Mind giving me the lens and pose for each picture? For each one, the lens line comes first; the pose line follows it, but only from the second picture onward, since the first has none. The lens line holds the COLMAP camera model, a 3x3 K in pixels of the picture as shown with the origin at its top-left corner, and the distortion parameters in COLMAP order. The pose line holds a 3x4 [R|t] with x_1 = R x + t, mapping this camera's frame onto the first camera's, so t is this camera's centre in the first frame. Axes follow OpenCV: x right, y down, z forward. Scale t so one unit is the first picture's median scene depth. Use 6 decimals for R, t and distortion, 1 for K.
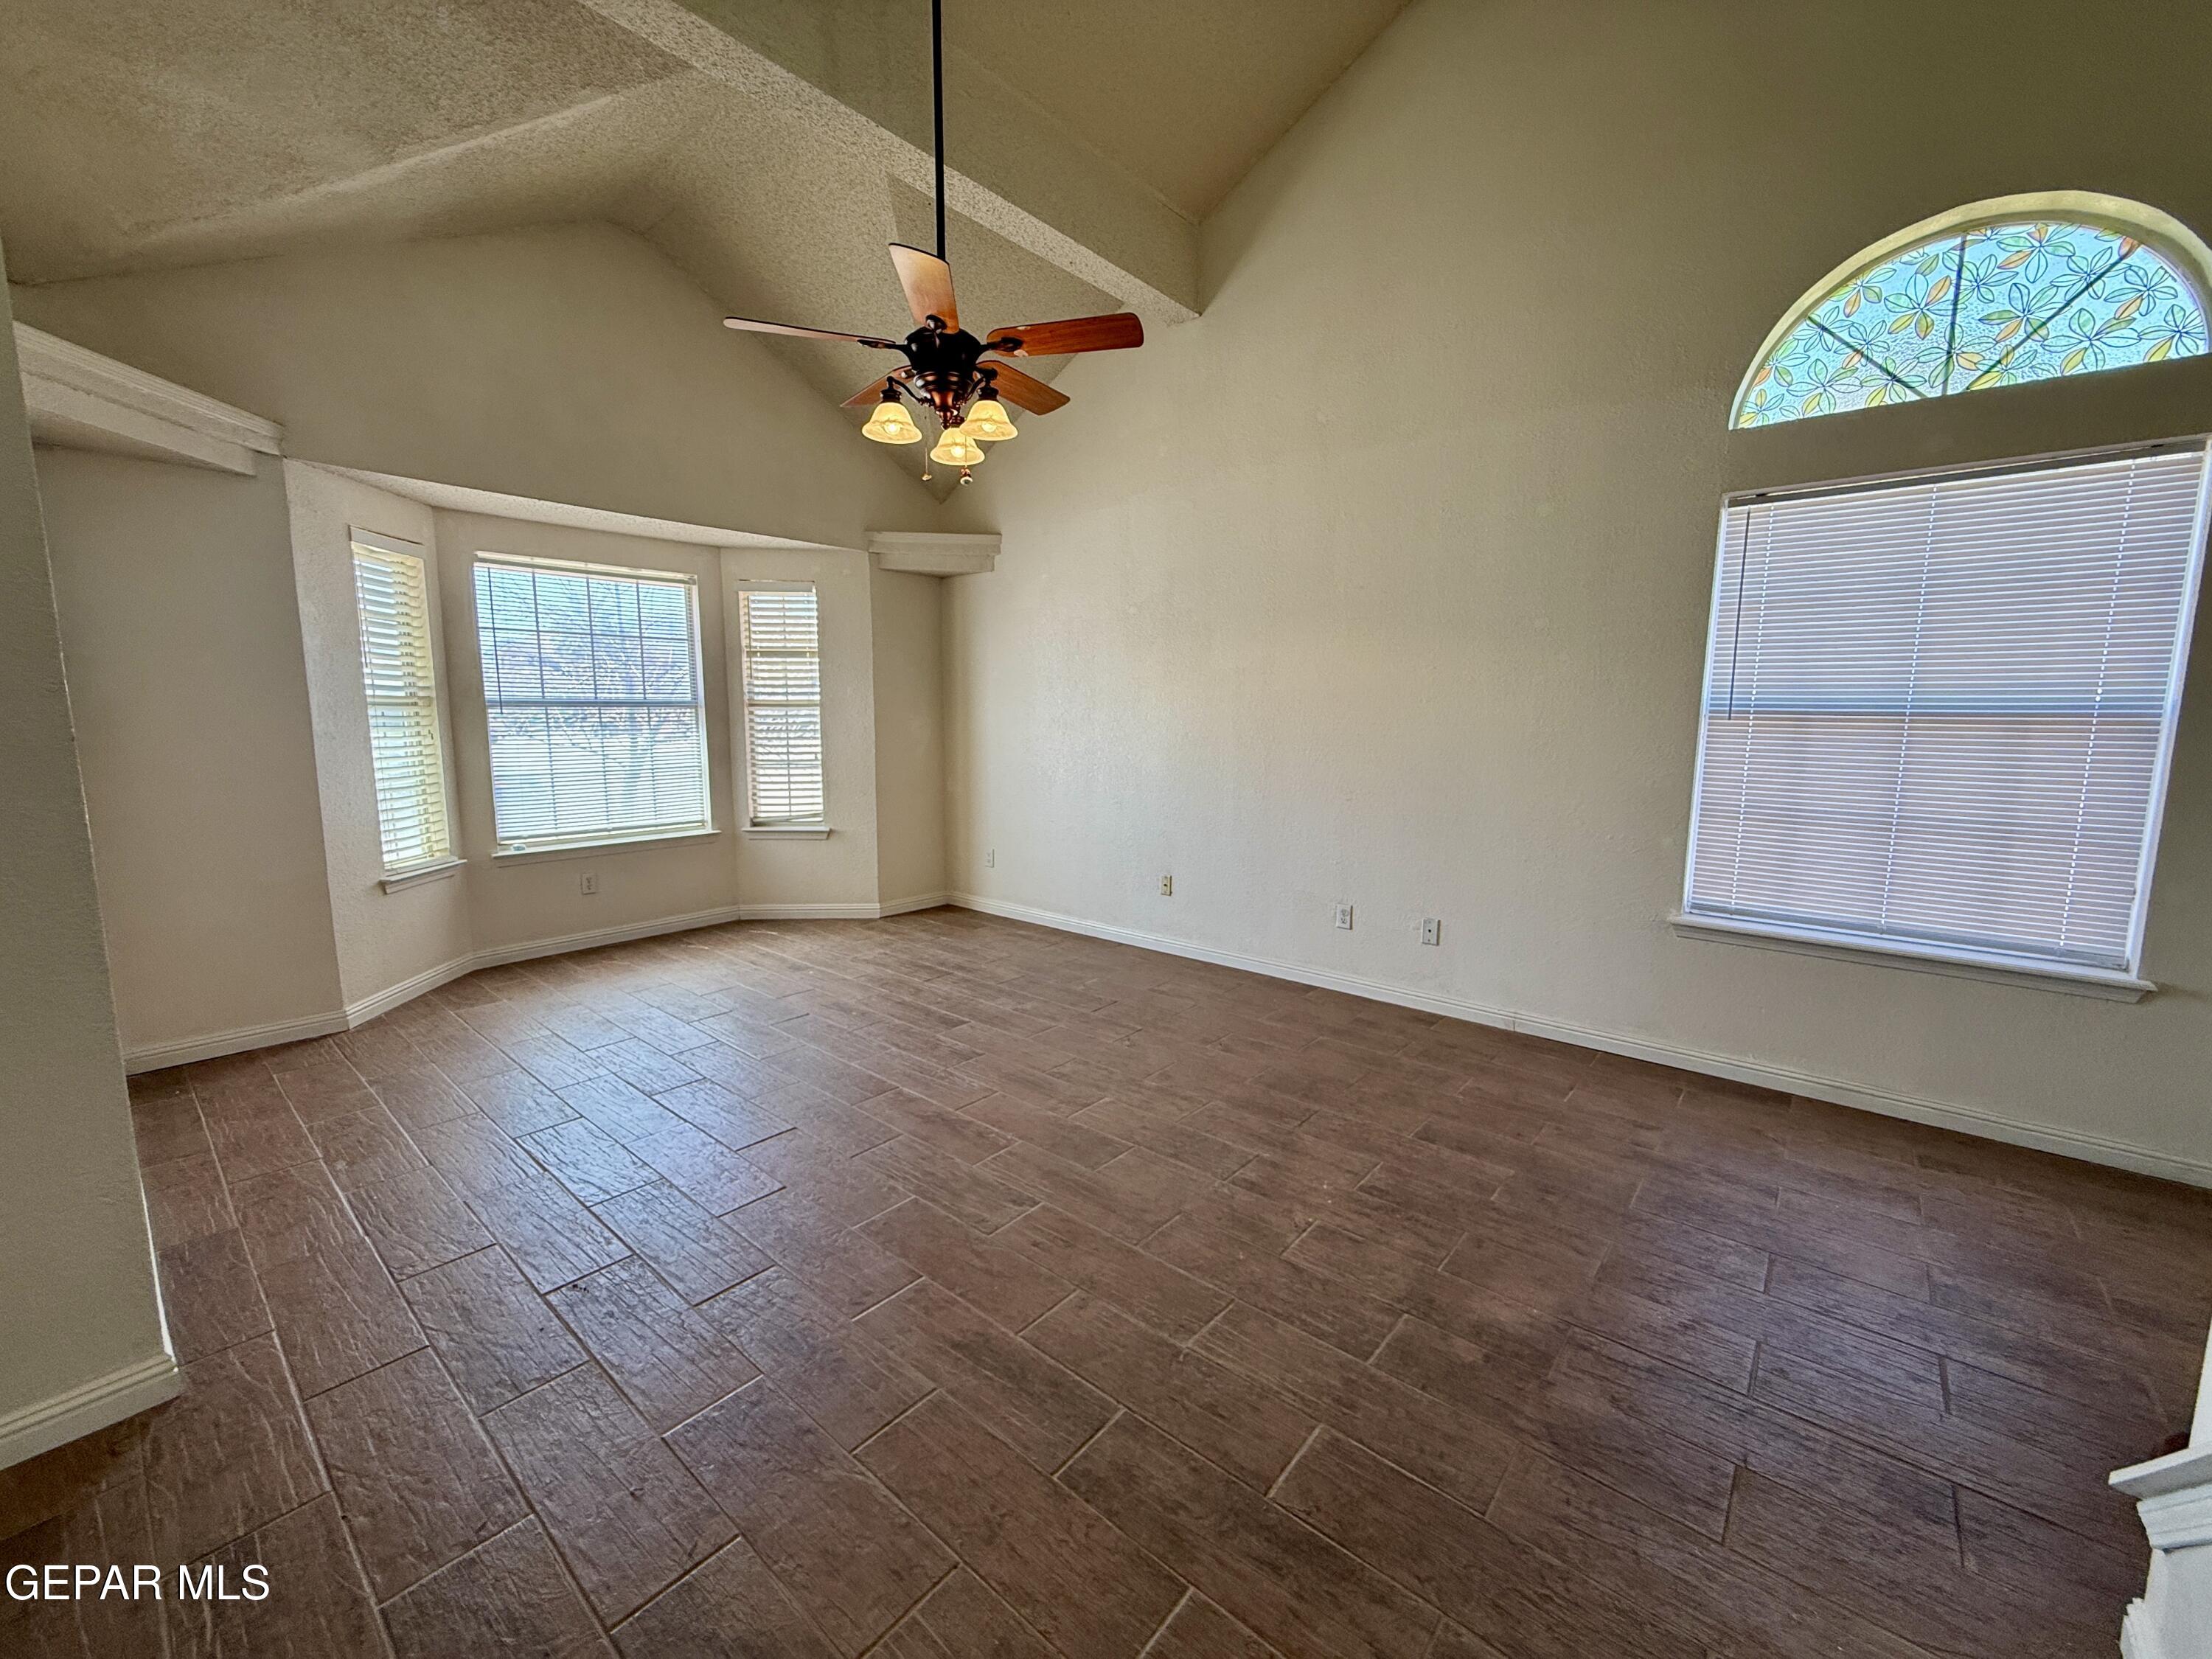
lens RADIAL K [[879.9, 0, 1102.7], [0, 879.9, 827.9], [0, 0, 1]] dist [0.000431, 0.000099]
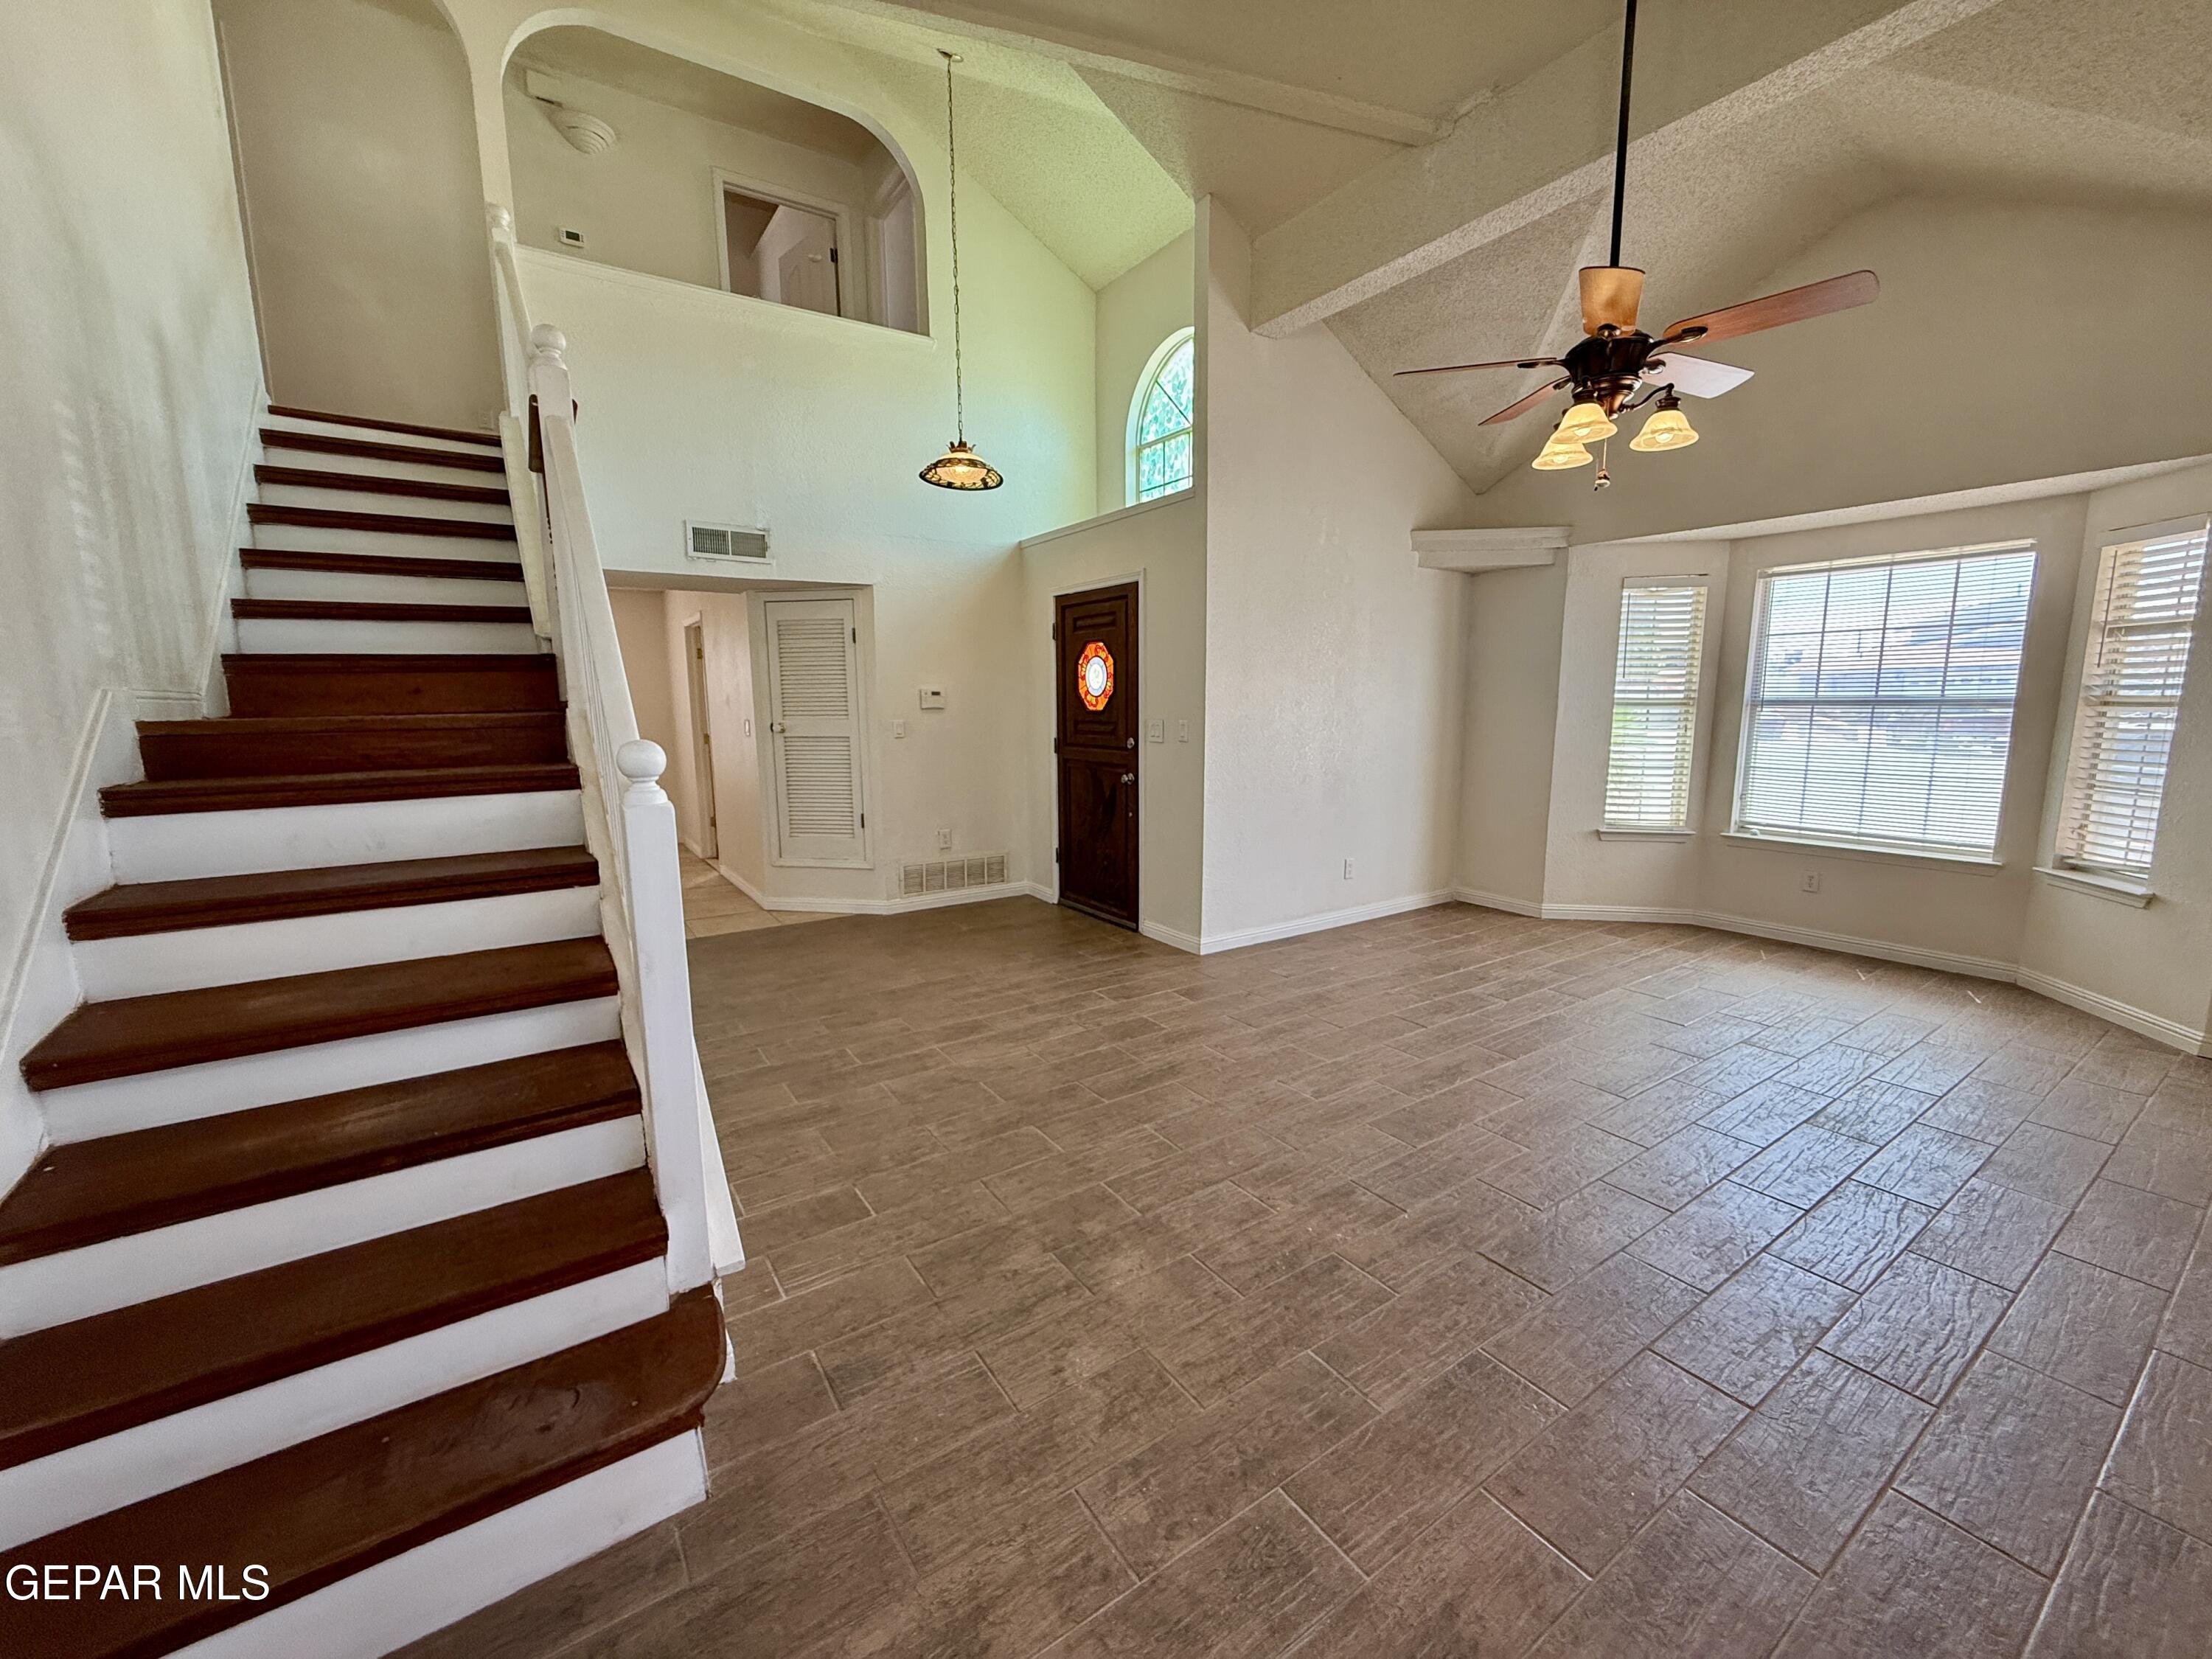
lens RADIAL K [[879.9, 0, 1100.1], [0, 879.9, 830.2], [0, 0, 1]] dist [0.000431, 0.000099]
pose [[-0.274281, 0.142062, -0.951098, 0.789134], [-0.121909, 0.975912, 0.180925, -0.103902], [0.953891, 0.165572, -0.250356, 0.629175]]
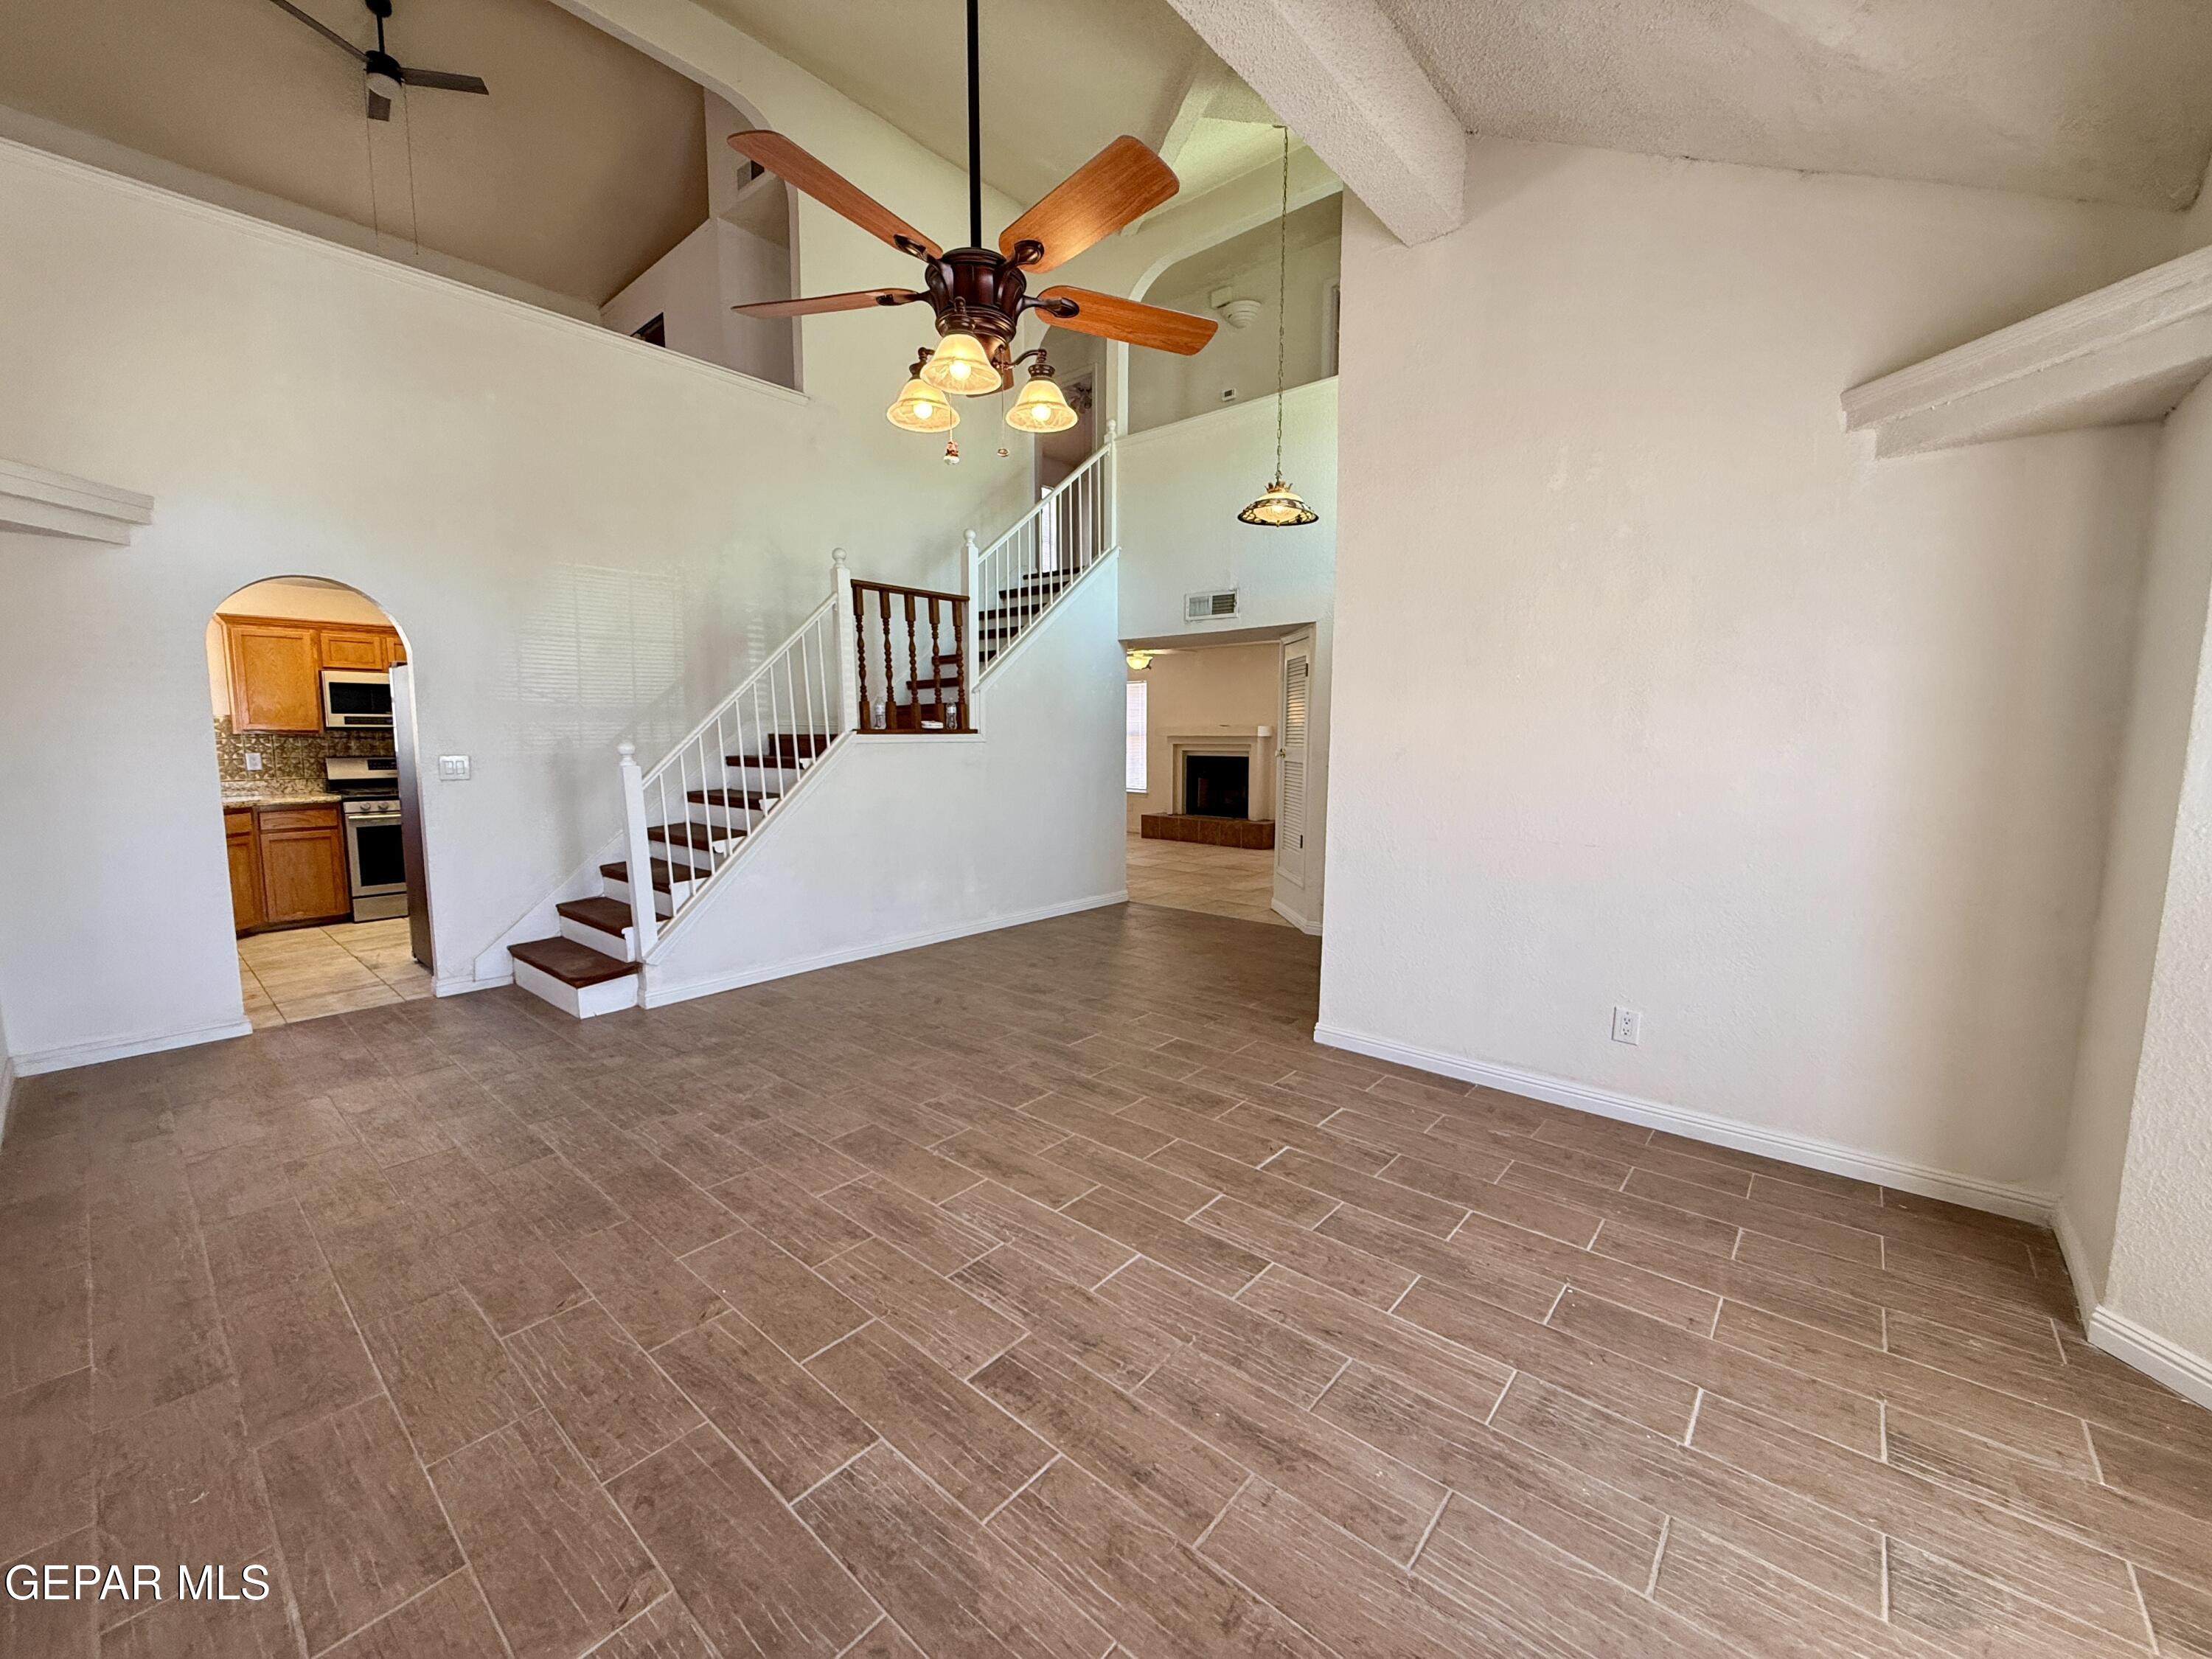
lens RADIAL K [[879.9, 0, 1102.4], [0, 879.9, 833.1], [0, 0, 1]] dist [0.000431, 0.000099]
pose [[-0.999940, -0.006083, 0.009125, -0.238549], [-0.003639, 0.968961, 0.247186, -0.216943], [-0.010345, 0.247138, -0.968925, 1.470364]]
